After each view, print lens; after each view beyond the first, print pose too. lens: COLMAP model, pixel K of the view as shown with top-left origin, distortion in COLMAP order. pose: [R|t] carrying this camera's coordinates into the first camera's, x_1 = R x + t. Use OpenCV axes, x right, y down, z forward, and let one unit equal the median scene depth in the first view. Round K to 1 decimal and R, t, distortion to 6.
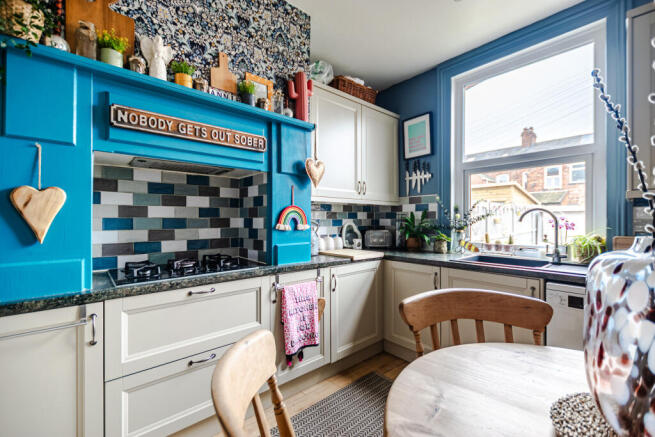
lens RADIAL K [[280.3, 0, 327.9], [0, 280.3, 219.3], [0, 0, 1]] dist [0.010839, 0.000106]
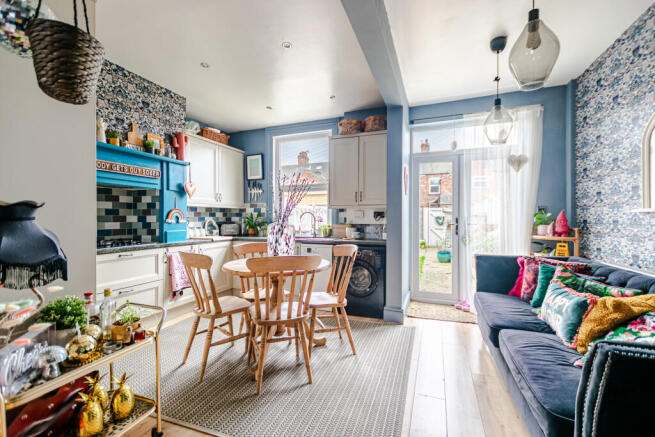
lens RADIAL K [[280.3, 0, 327.5], [0, 280.3, 218.4], [0, 0, 1]] dist [0.010839, 0.000106]
pose [[0.885701, 0.000143, 0.464256, -0.096563], [-0.000130, 1.000000, -0.000059, 0.010259], [-0.464256, -0.000008, 0.885701, -0.935663]]
